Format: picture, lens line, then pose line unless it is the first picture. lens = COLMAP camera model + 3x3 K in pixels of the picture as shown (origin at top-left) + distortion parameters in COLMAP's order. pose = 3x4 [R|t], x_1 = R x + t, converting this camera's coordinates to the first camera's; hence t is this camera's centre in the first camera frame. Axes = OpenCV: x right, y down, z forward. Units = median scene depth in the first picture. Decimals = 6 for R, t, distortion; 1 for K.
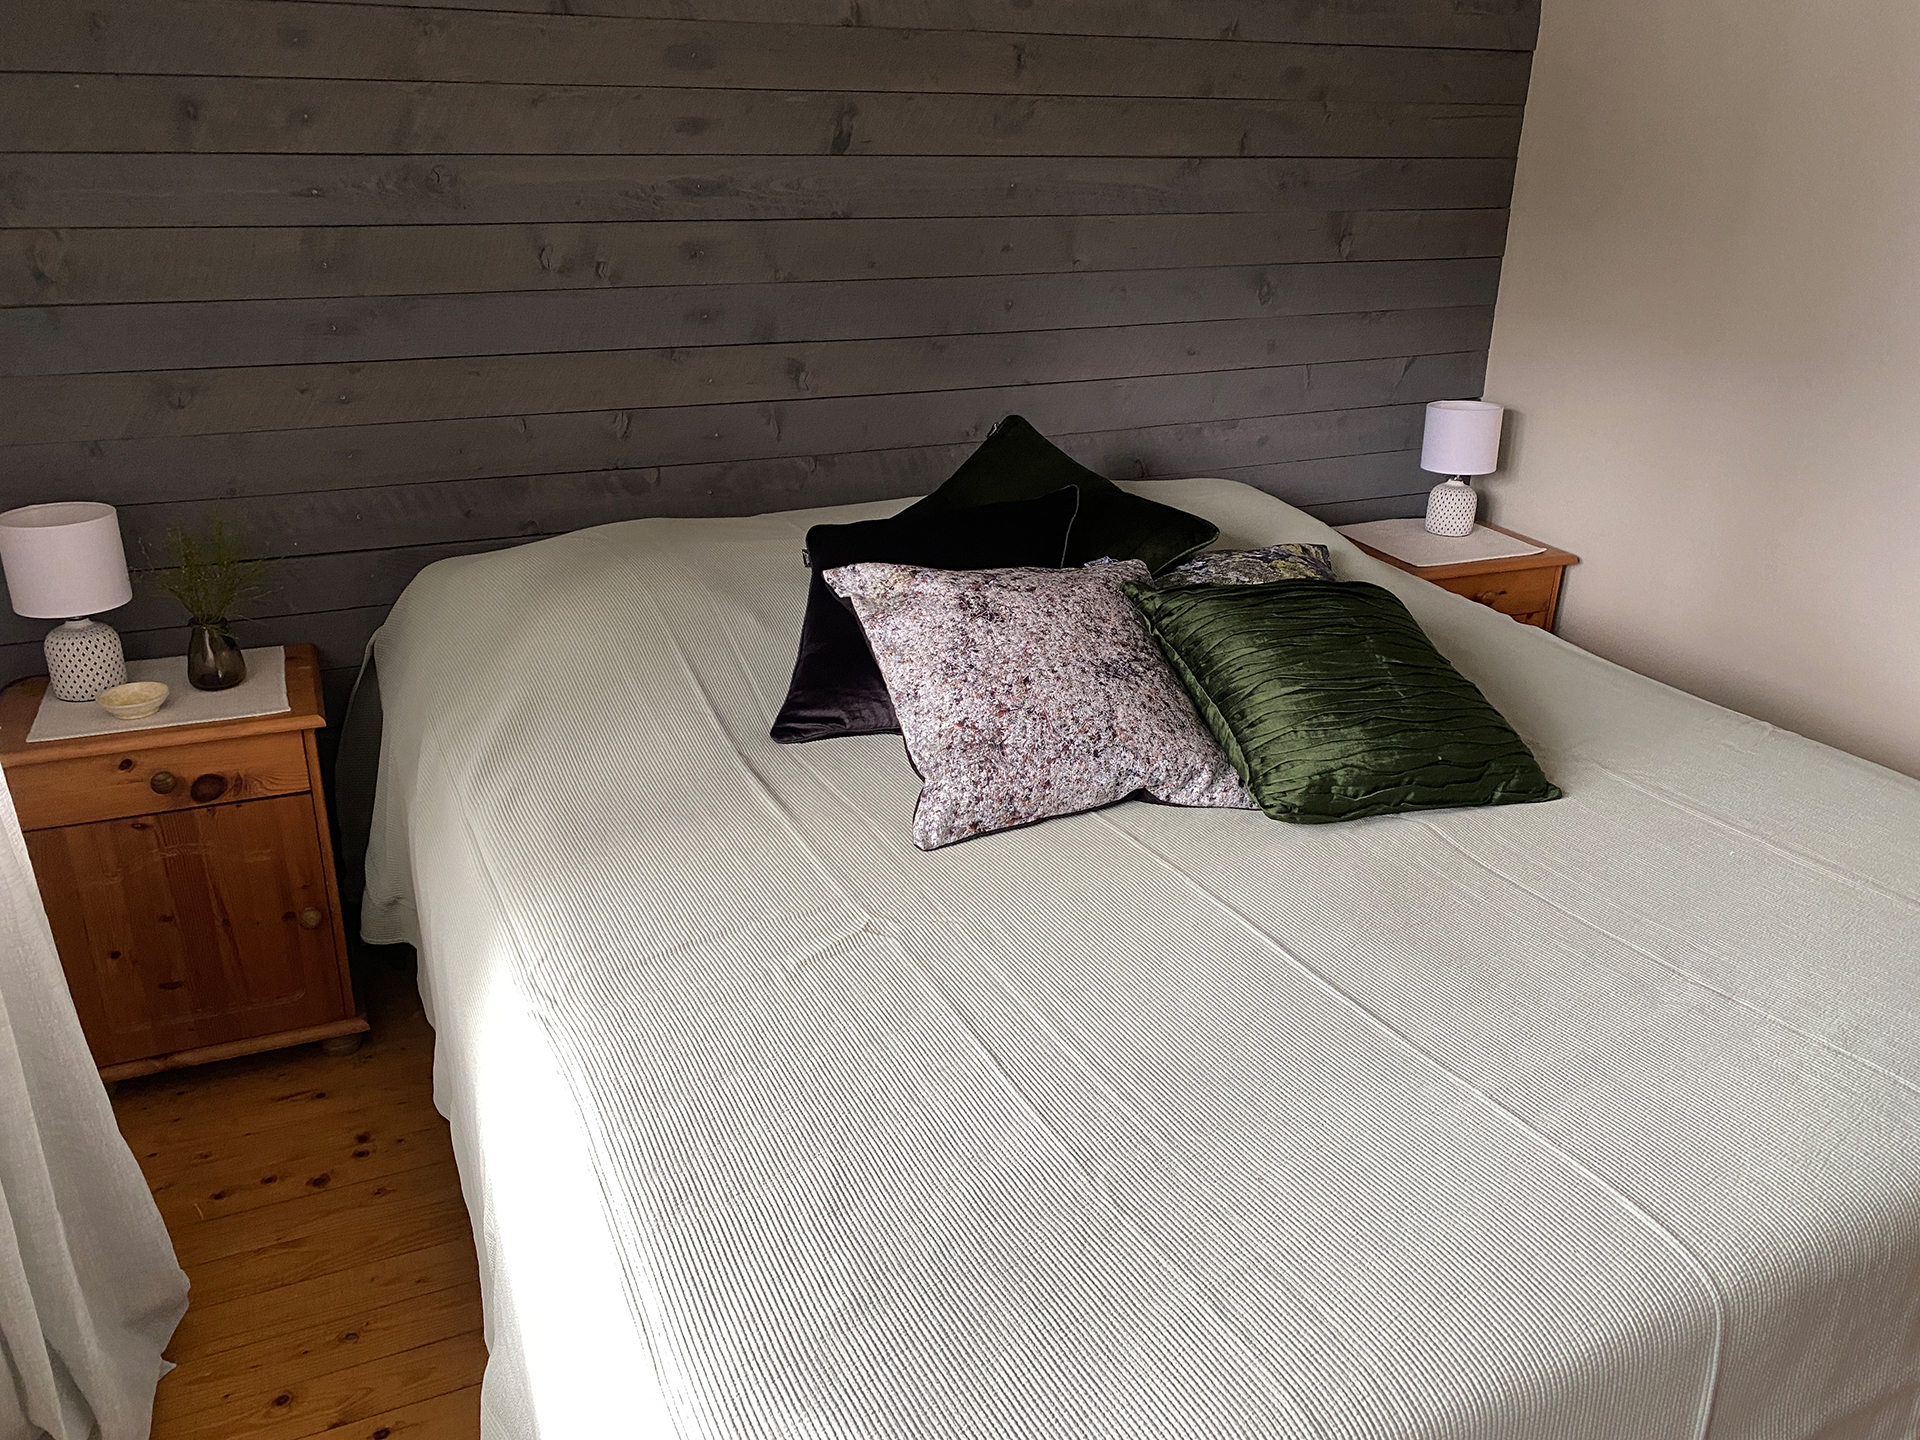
lens RADIAL K [[1497.5, 0, 970.7], [0, 1497.5, 720.8], [0, 0, 1]] dist [0.027826, -0.024522]
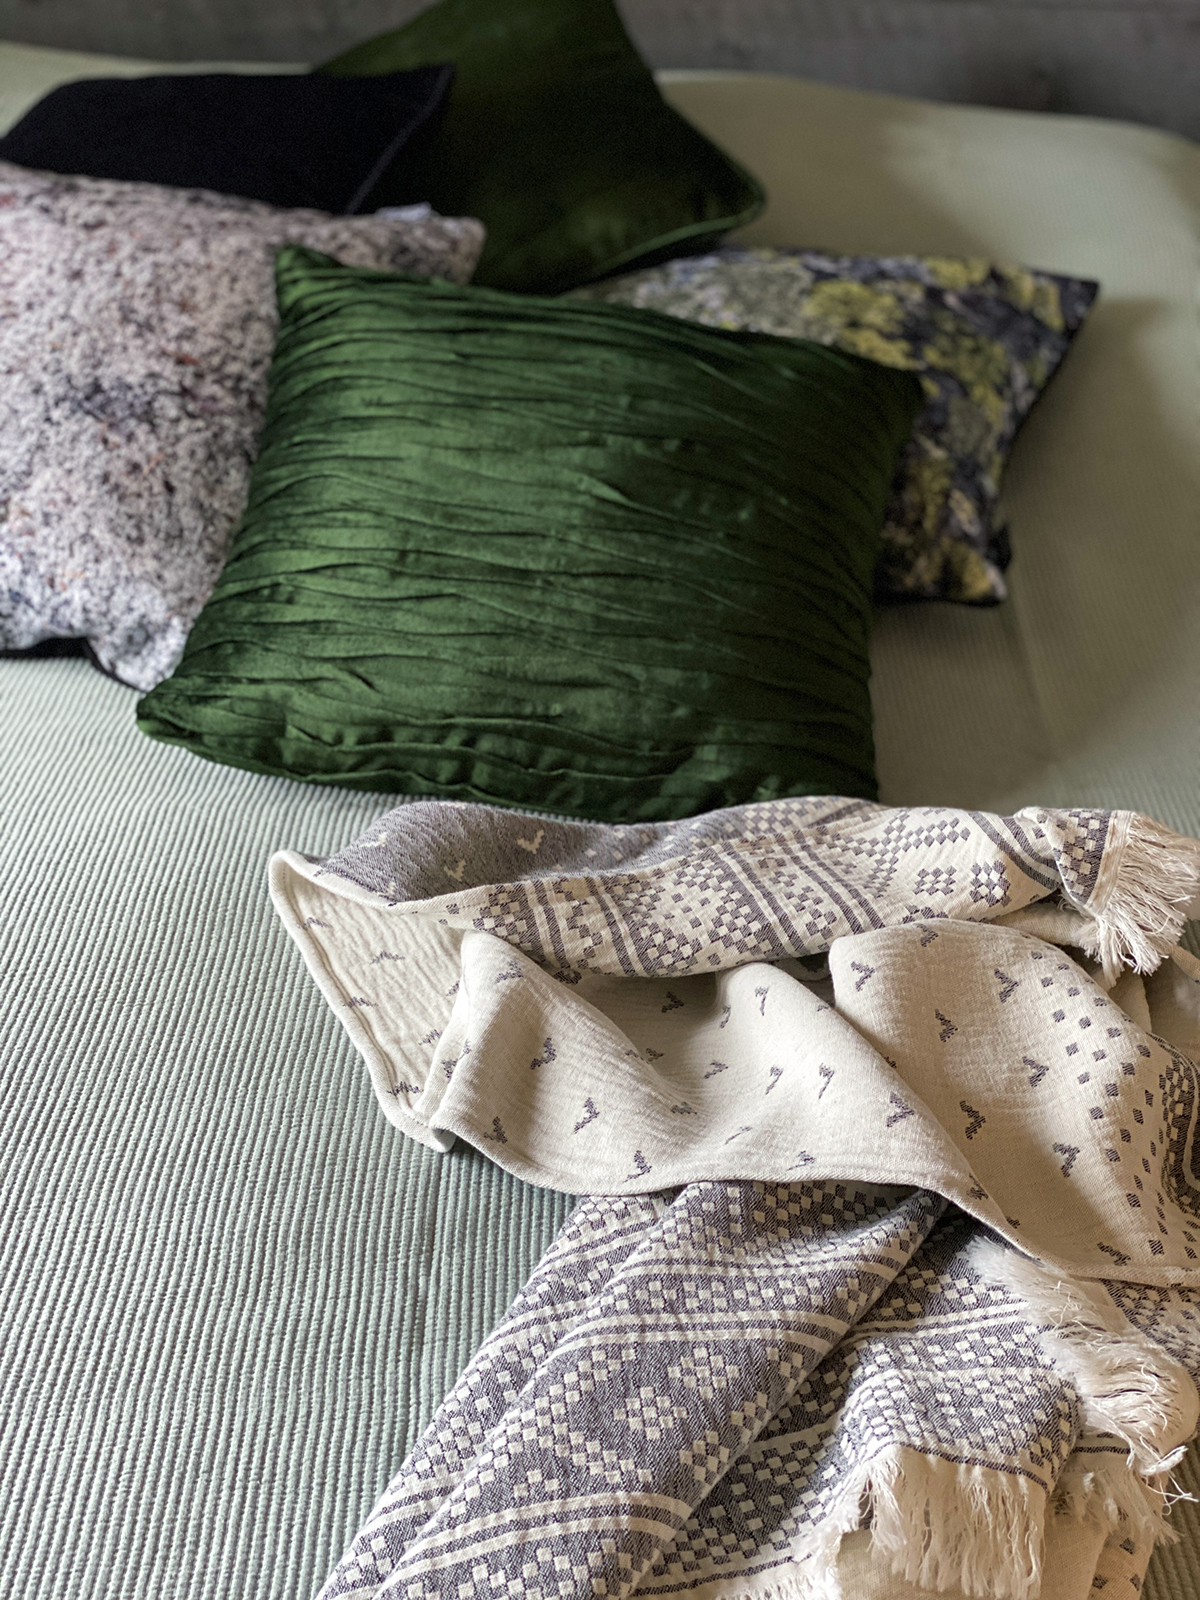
lens RADIAL K [[2482.0, 0, 611.3], [0, 2482.0, 753.4], [0, 0, 1]] dist [0.179519, 0.000000]
pose [[0.874446, 0.237533, -0.422991, 0.480086], [-0.198243, 0.970768, 0.135313, -0.050819], [0.442768, -0.034469, 0.895974, 0.233976]]
